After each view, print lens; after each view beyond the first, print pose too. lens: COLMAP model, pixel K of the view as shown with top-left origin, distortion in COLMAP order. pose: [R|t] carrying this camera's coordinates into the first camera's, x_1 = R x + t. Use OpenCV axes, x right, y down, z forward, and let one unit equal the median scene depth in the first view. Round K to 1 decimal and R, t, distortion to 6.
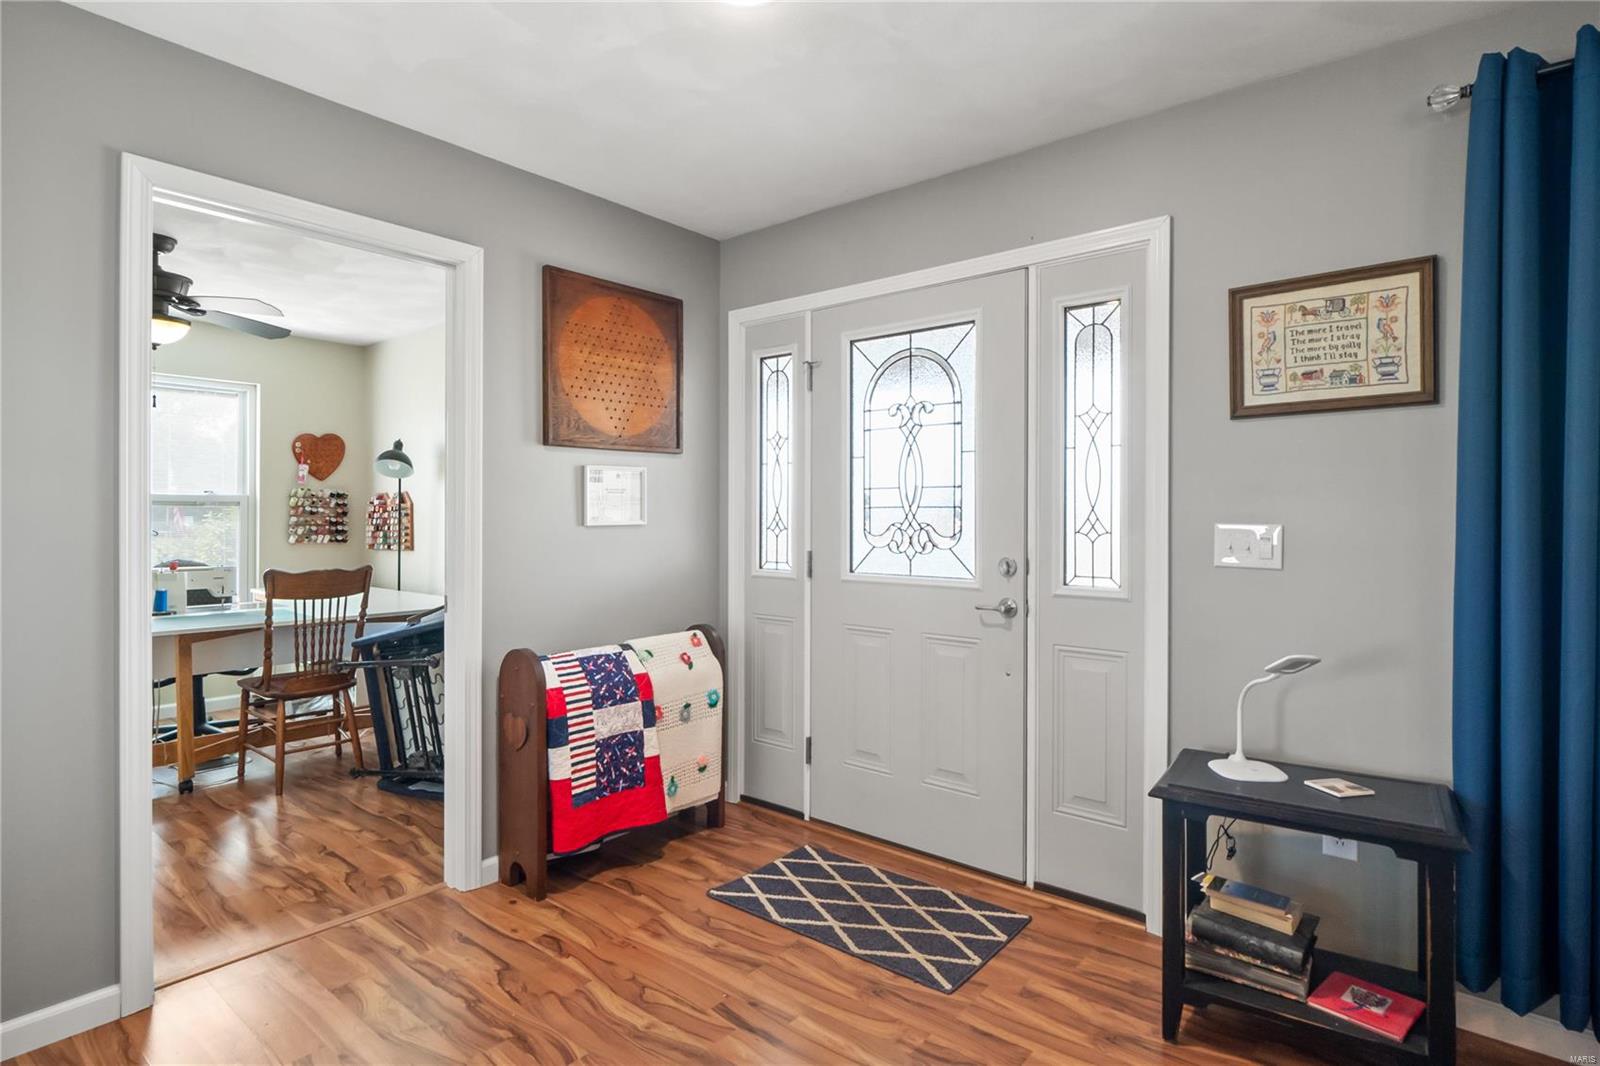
lens RADIAL K [[819.4, 0, 801.2], [0, 819.4, 520.8], [0, 0, 1]] dist [-0.004037, -0.002365]
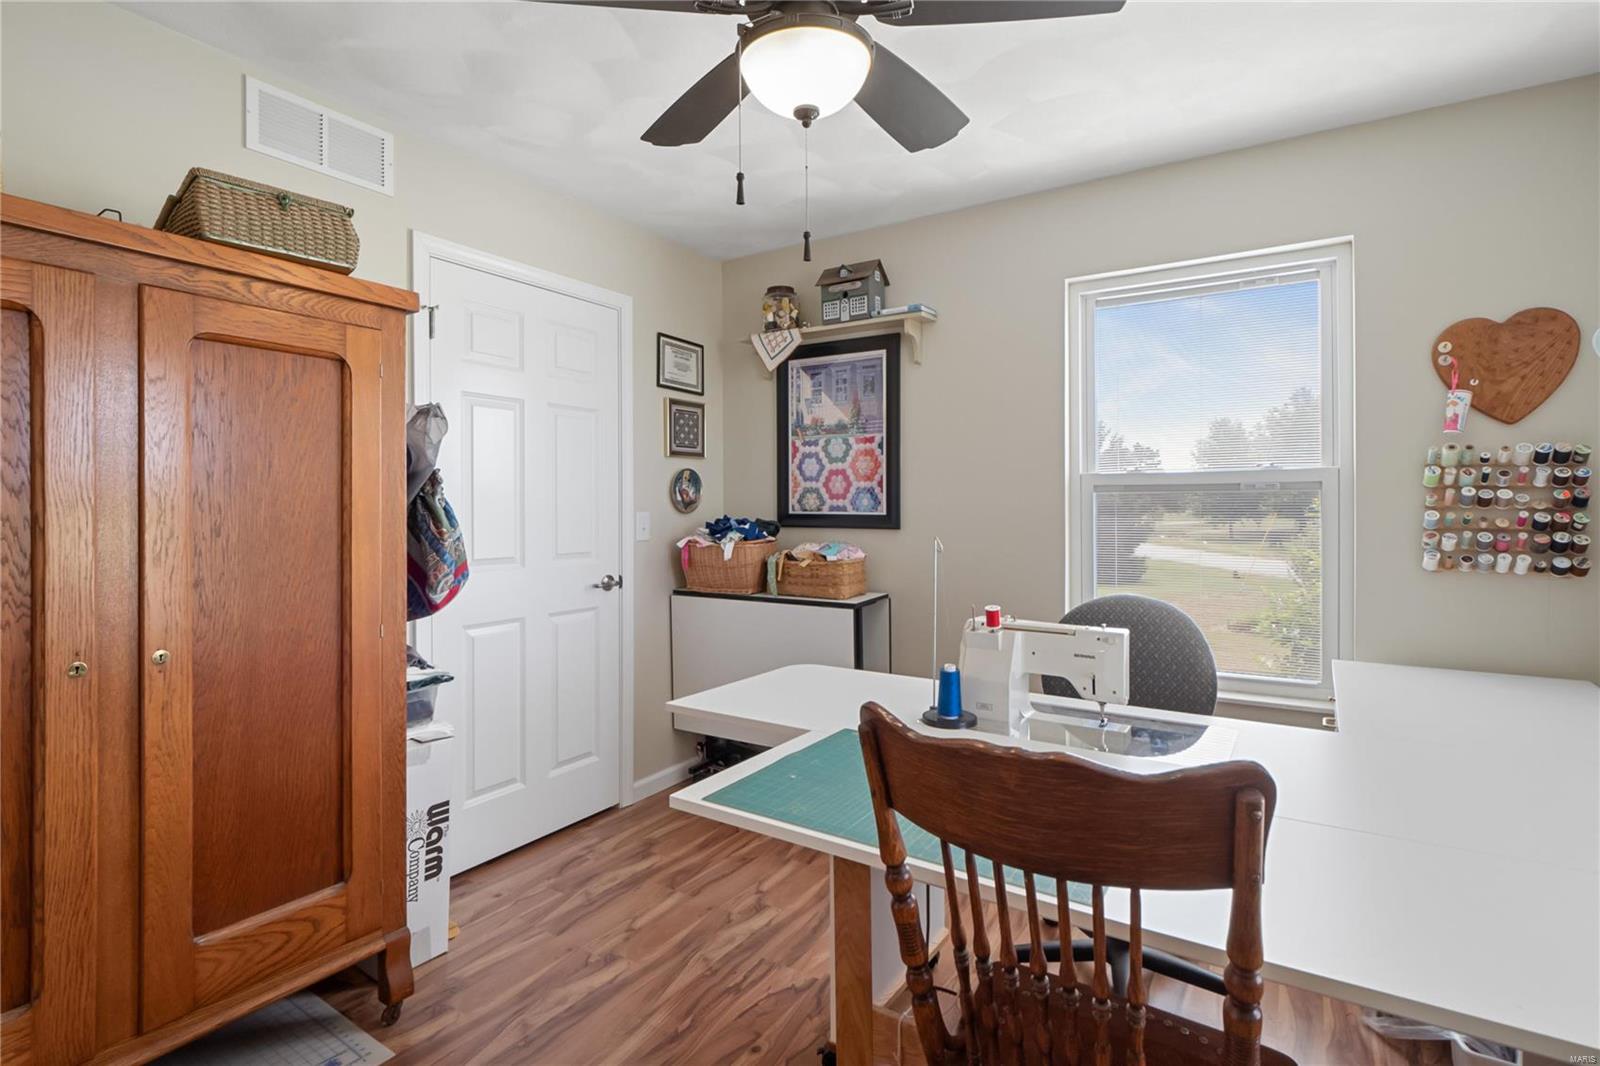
lens RADIAL K [[760.8, 0, 829.9], [0, 760.8, 509.4], [0, 0, 1]] dist [-0.002580, -0.000592]
pose [[0.133338, 0.002158, -0.991068, -0.252892], [-0.000555, 0.999998, 0.002103, -0.006217], [0.991071, 0.000269, 0.133338, 0.616246]]
